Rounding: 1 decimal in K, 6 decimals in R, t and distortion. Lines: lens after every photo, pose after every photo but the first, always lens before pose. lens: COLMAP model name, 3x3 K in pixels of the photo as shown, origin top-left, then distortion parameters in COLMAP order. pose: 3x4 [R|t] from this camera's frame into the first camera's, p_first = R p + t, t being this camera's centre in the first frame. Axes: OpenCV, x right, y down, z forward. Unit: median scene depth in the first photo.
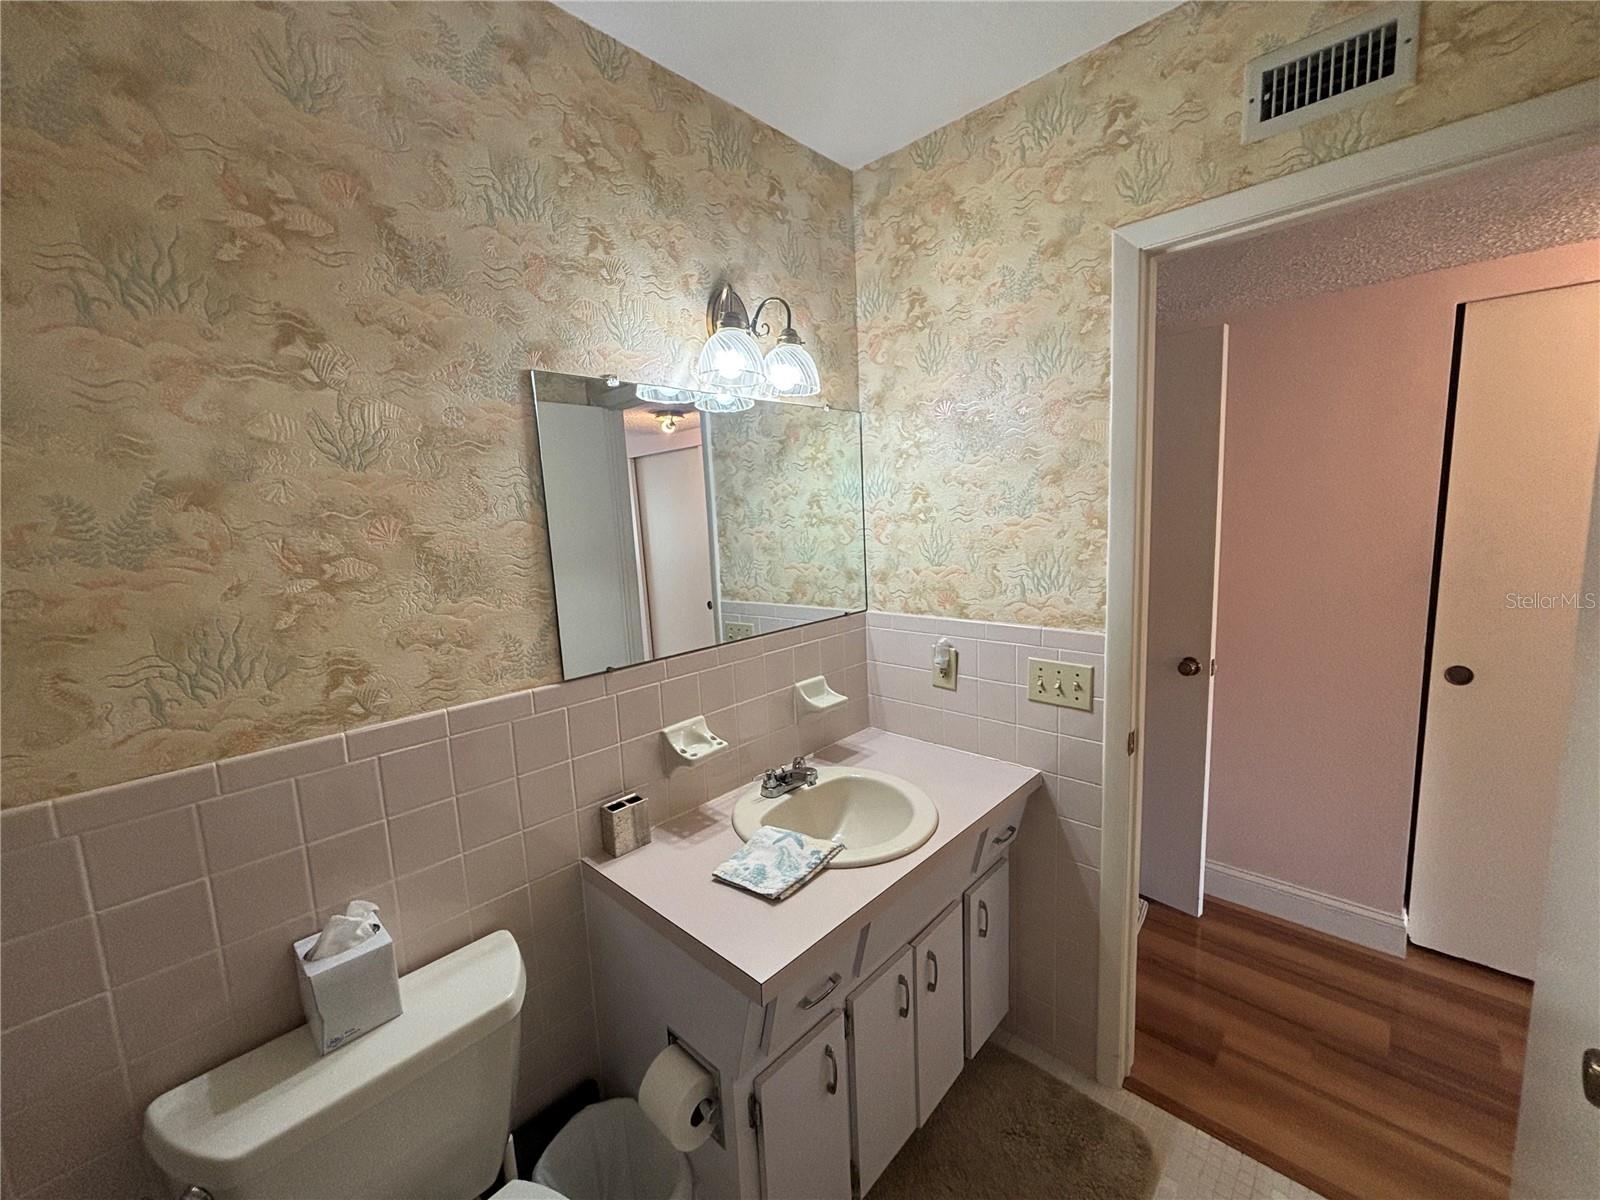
lens RADIAL K [[642.7, 0, 797.9], [0, 642.7, 602.8], [0, 0, 1]] dist [0.002849, -0.001747]
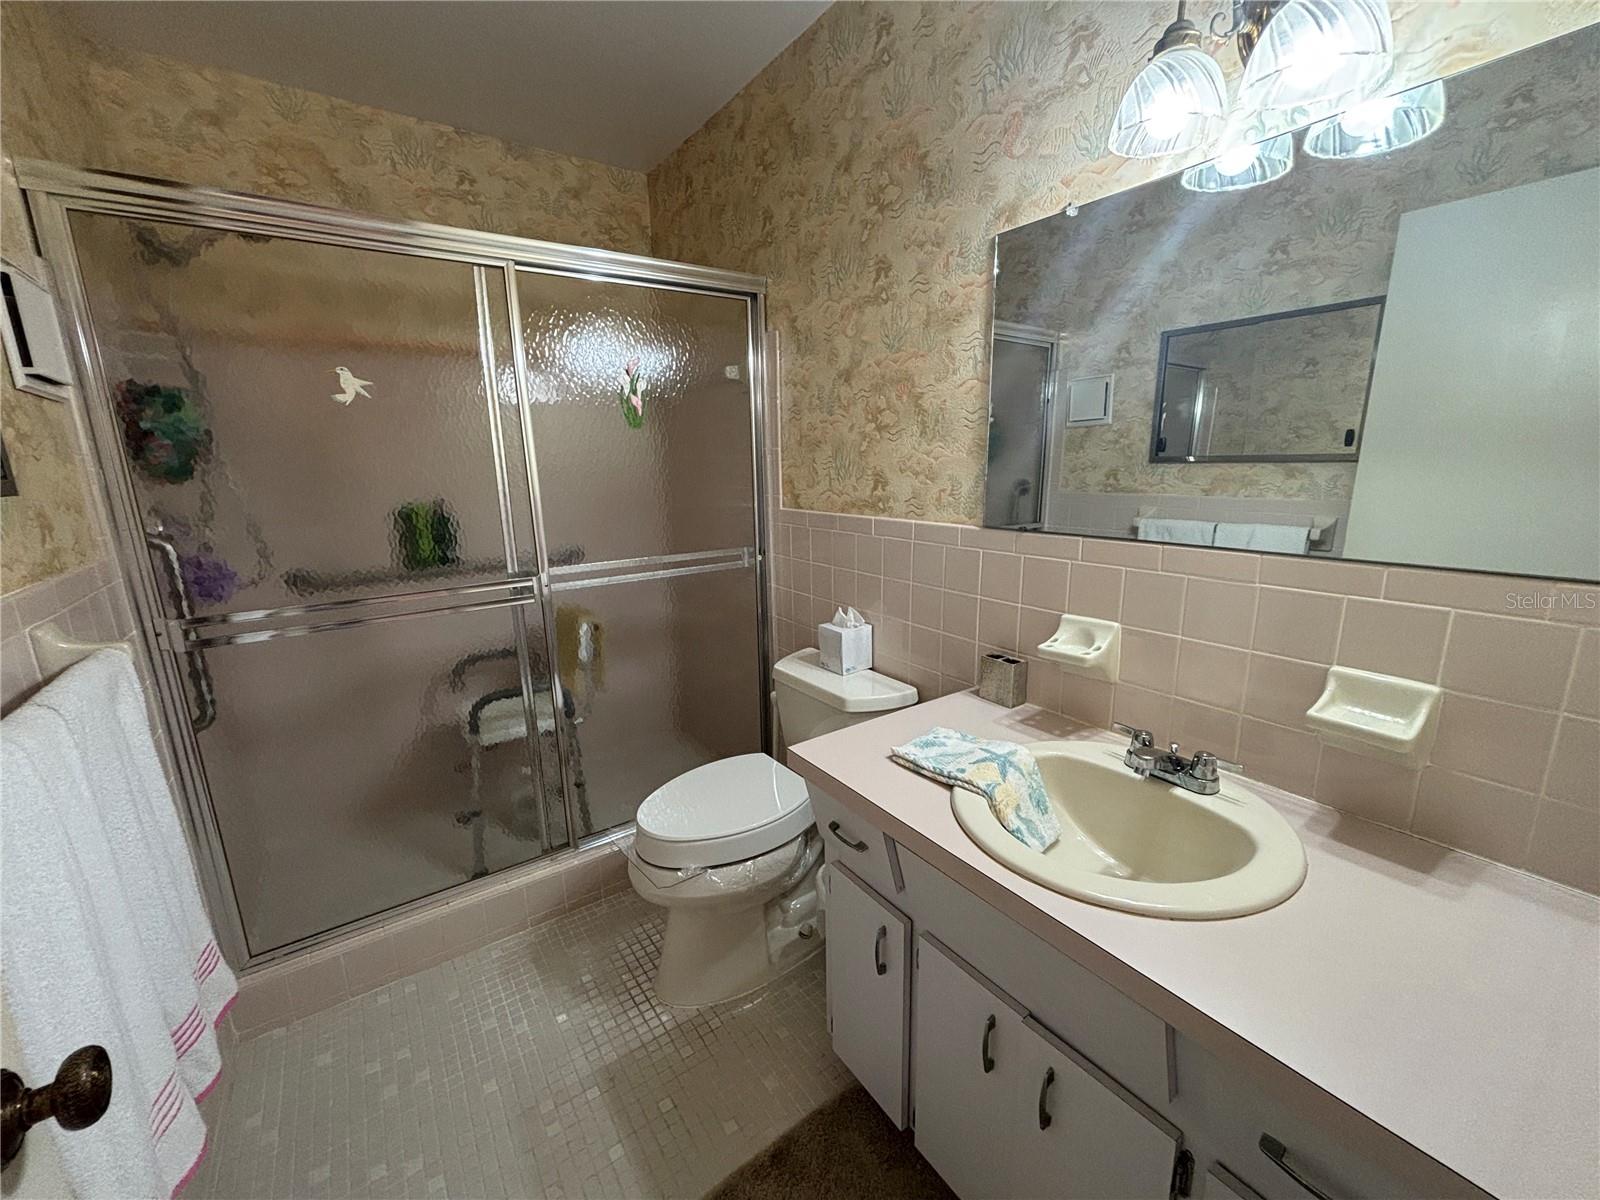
lens RADIAL K [[642.7, 0, 755.2], [0, 642.7, 599.5], [0, 0, 1]] dist [0.002849, -0.001747]
pose [[-0.236634, 0.275727, -0.931654, 0.891668], [-0.088941, 0.948714, 0.303366, -0.069802], [0.967519, 0.154649, -0.199975, 0.932906]]
